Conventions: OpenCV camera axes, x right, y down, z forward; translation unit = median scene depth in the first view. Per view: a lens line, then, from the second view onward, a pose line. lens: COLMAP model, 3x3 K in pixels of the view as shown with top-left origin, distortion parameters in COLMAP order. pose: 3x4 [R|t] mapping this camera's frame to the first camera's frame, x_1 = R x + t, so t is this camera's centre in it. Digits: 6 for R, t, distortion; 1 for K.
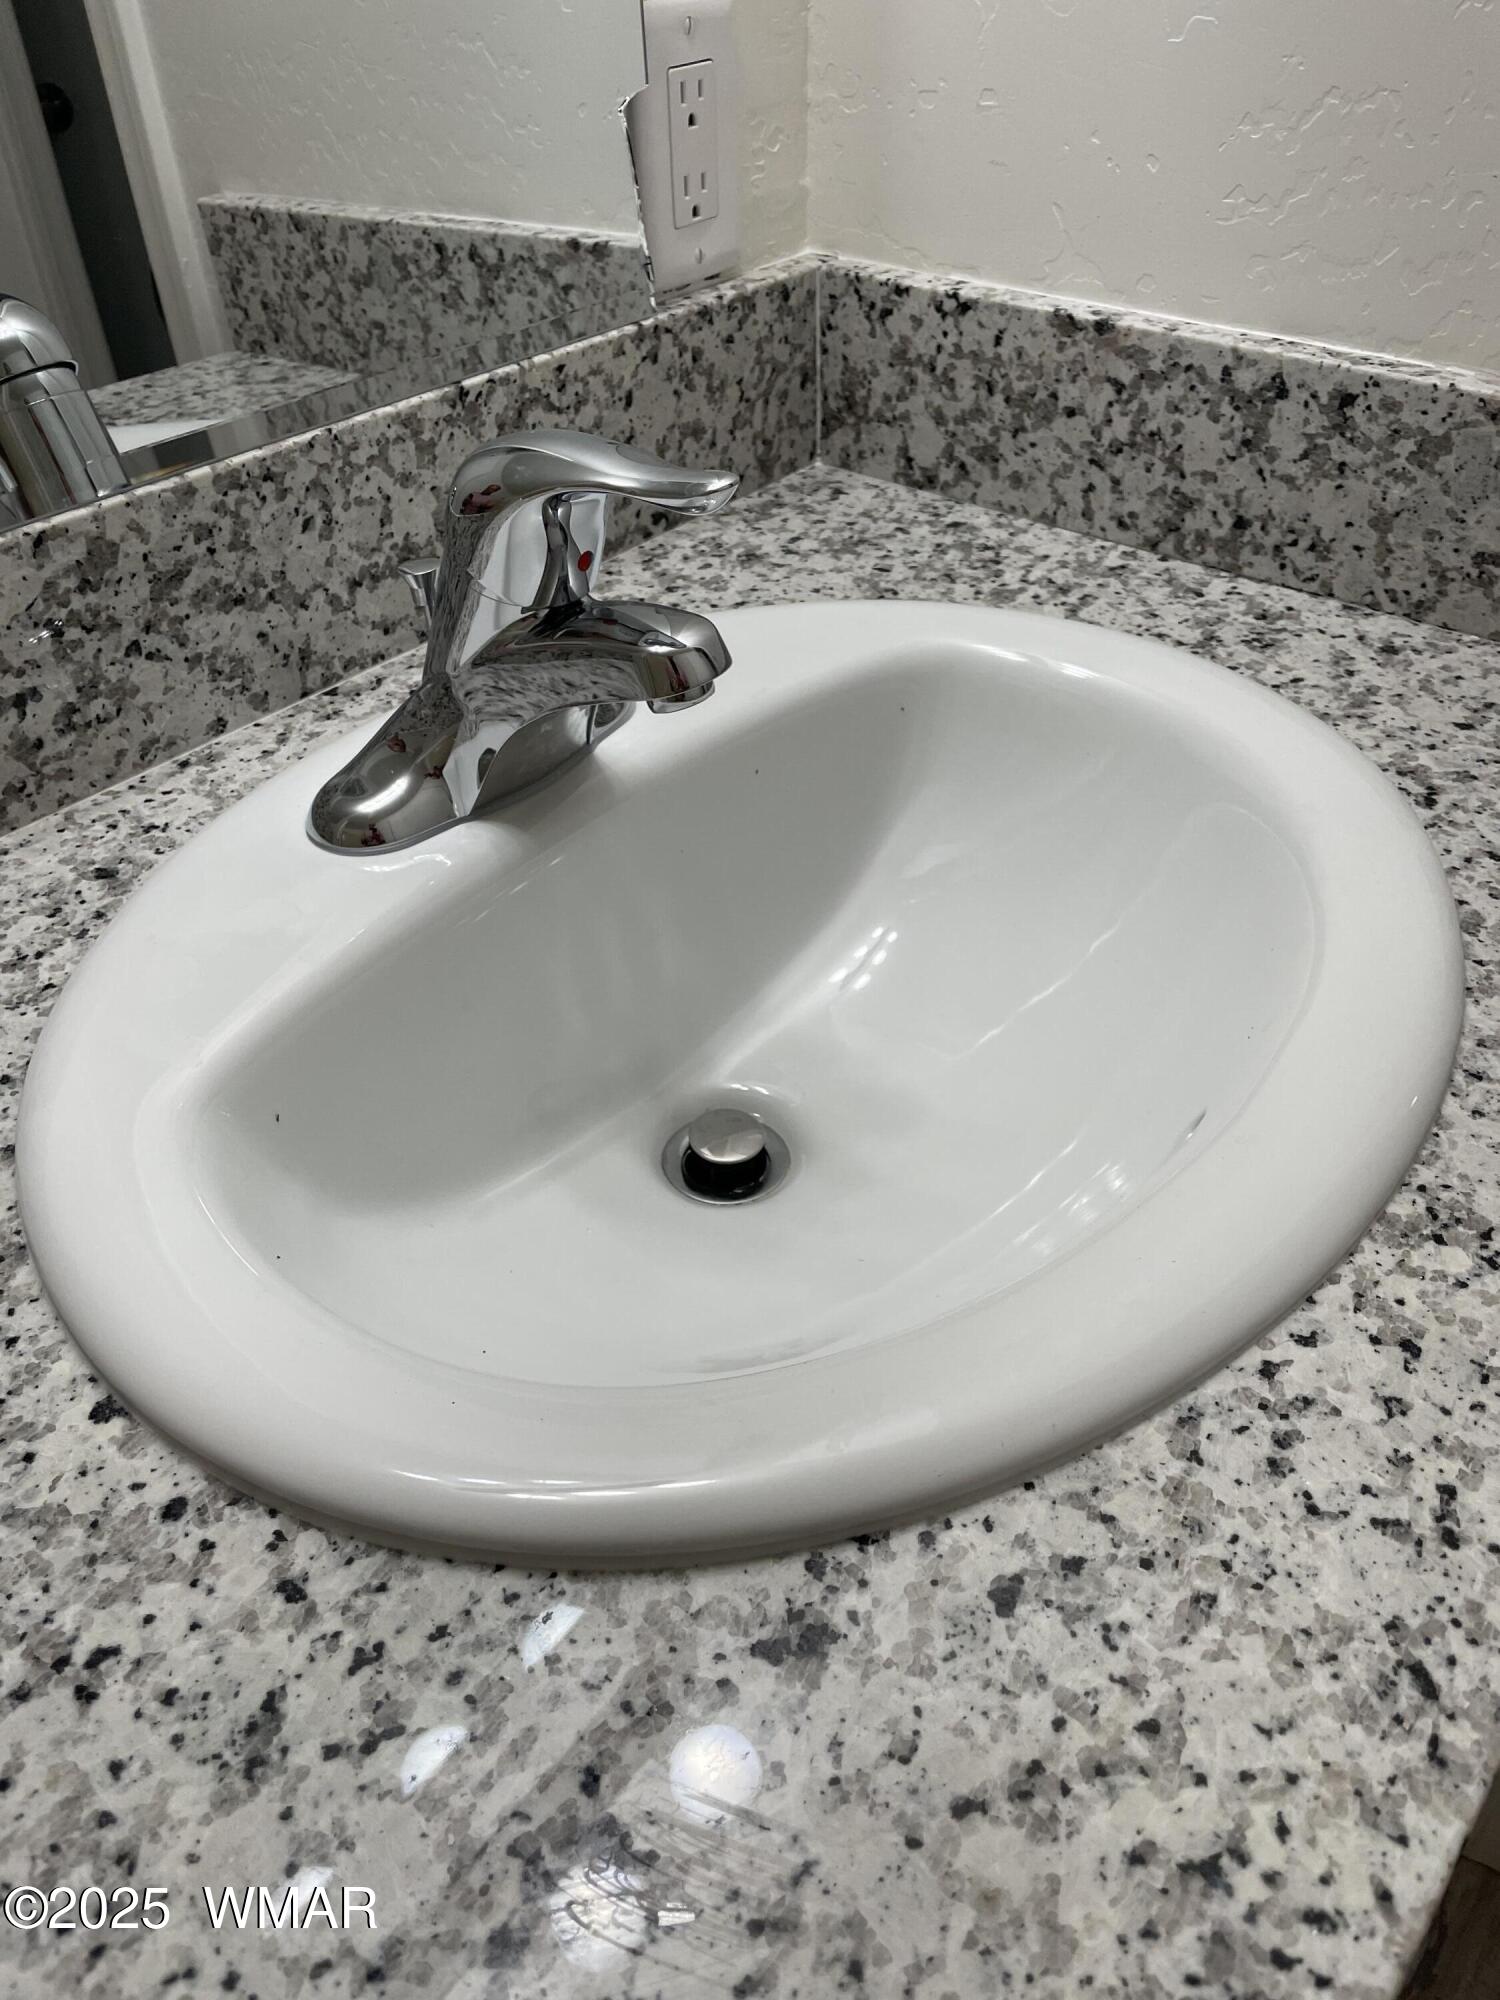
lens RADIAL K [[1529.9, 0, 759.9], [0, 1529.9, 1021.8], [0, 0, 1]] dist [0.020207, -0.023864]
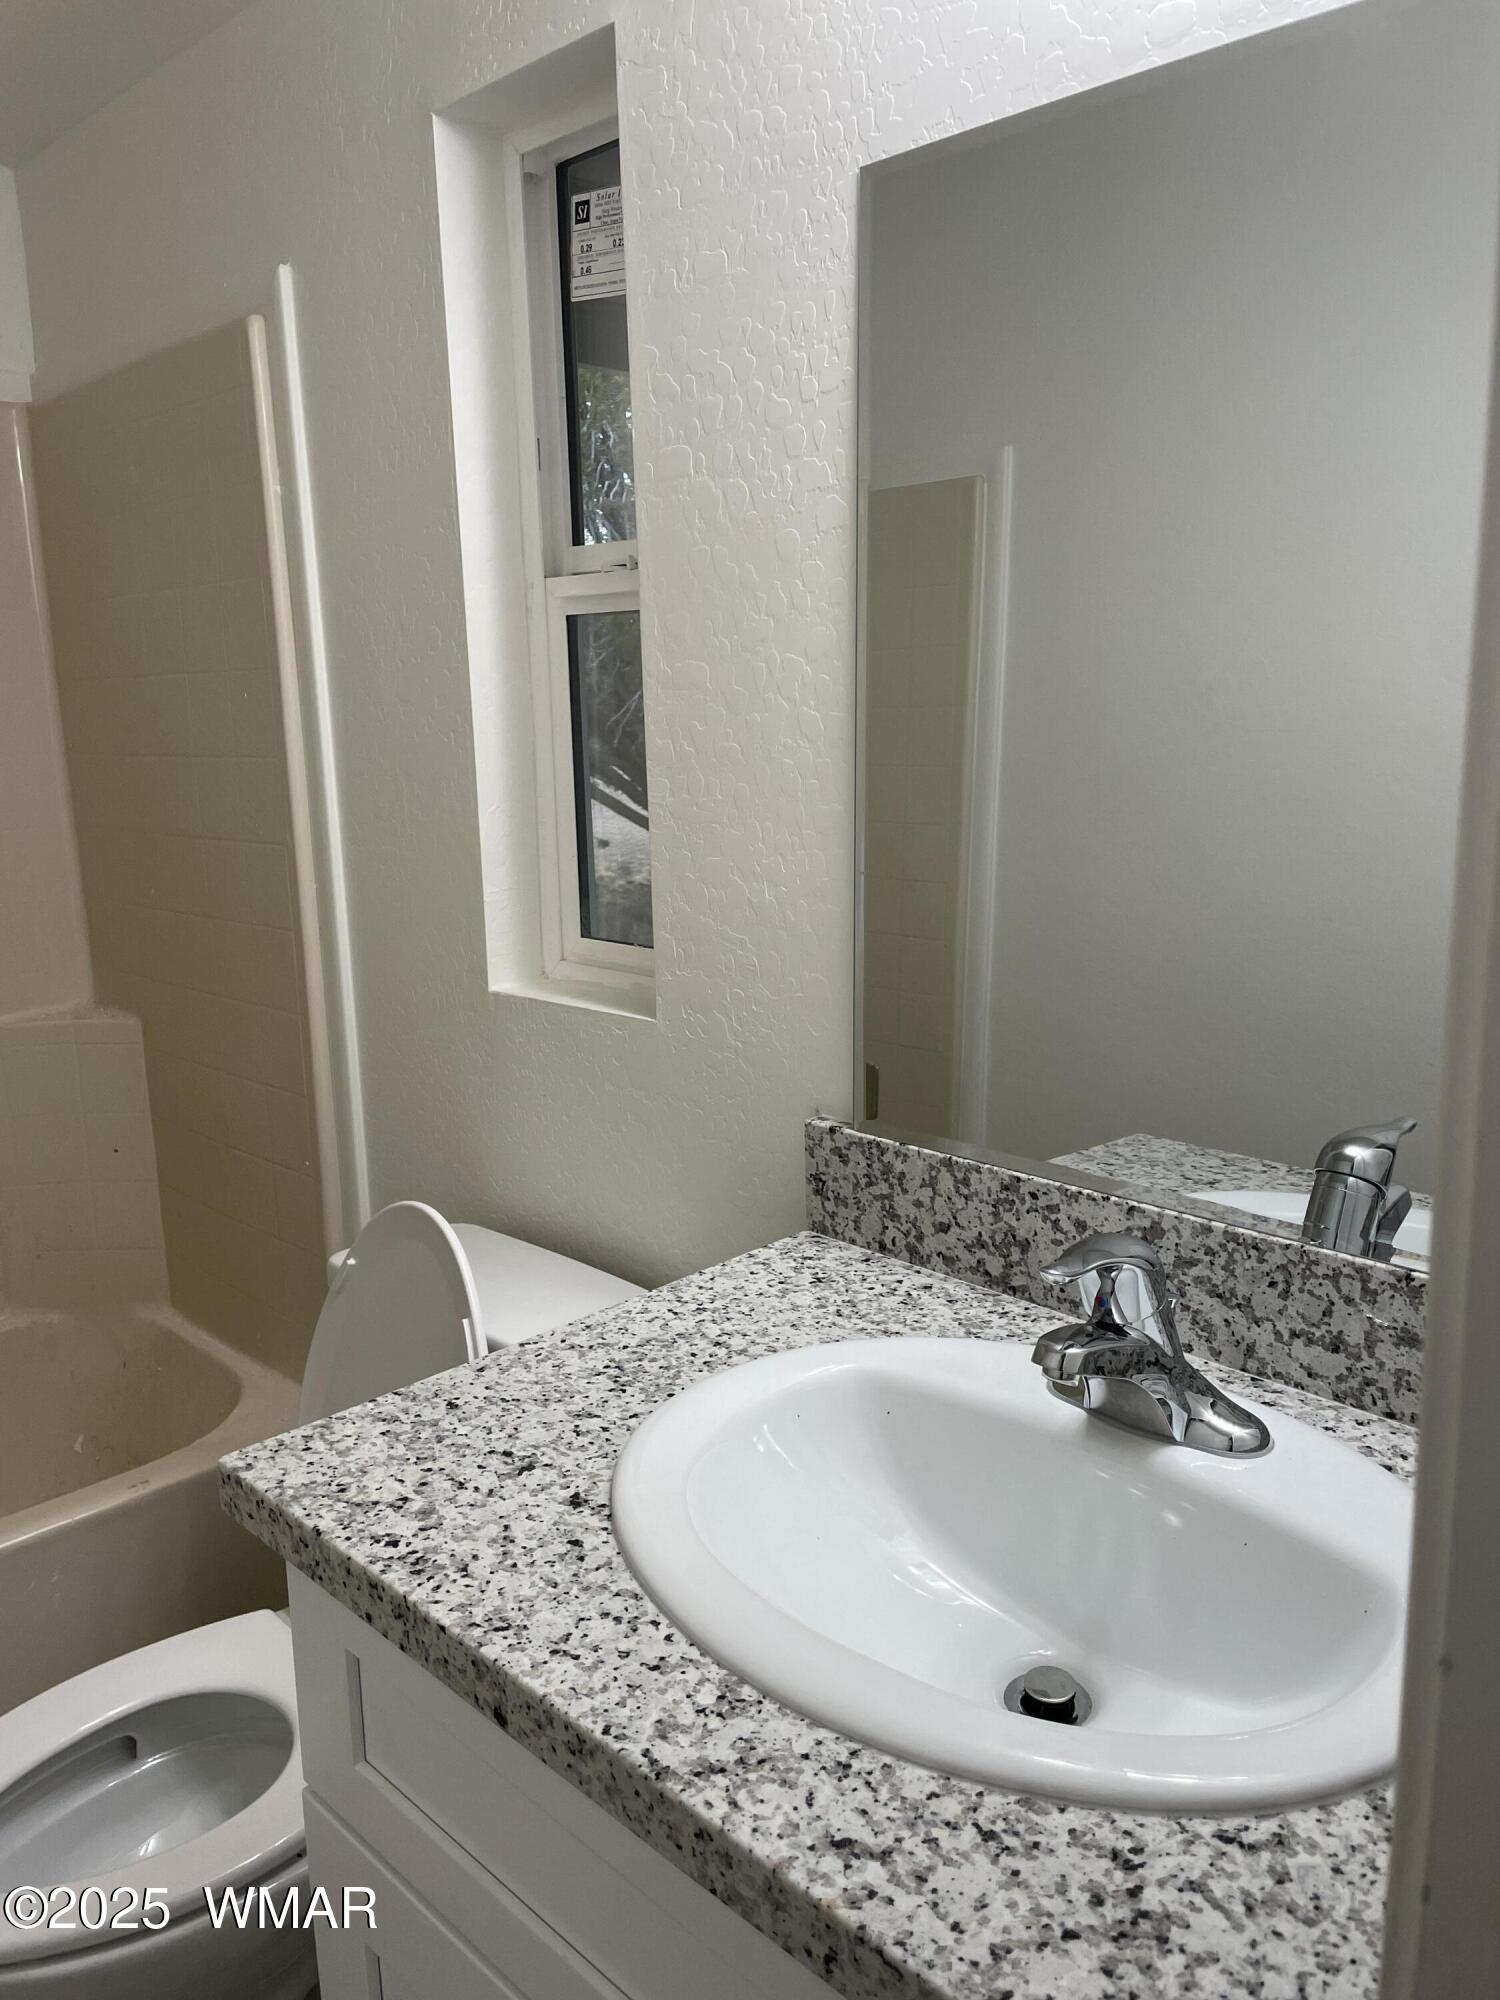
lens RADIAL K [[1524.4, 0, 758.0], [0, 1524.4, 1001.7], [0, 0, 1]] dist [0.079149, -0.111479]
pose [[-0.116190, 0.211835, -0.970374, 2.010699], [-0.607810, 0.757531, 0.238148, -0.929641], [0.785536, 0.617473, 0.040738, 0.453119]]
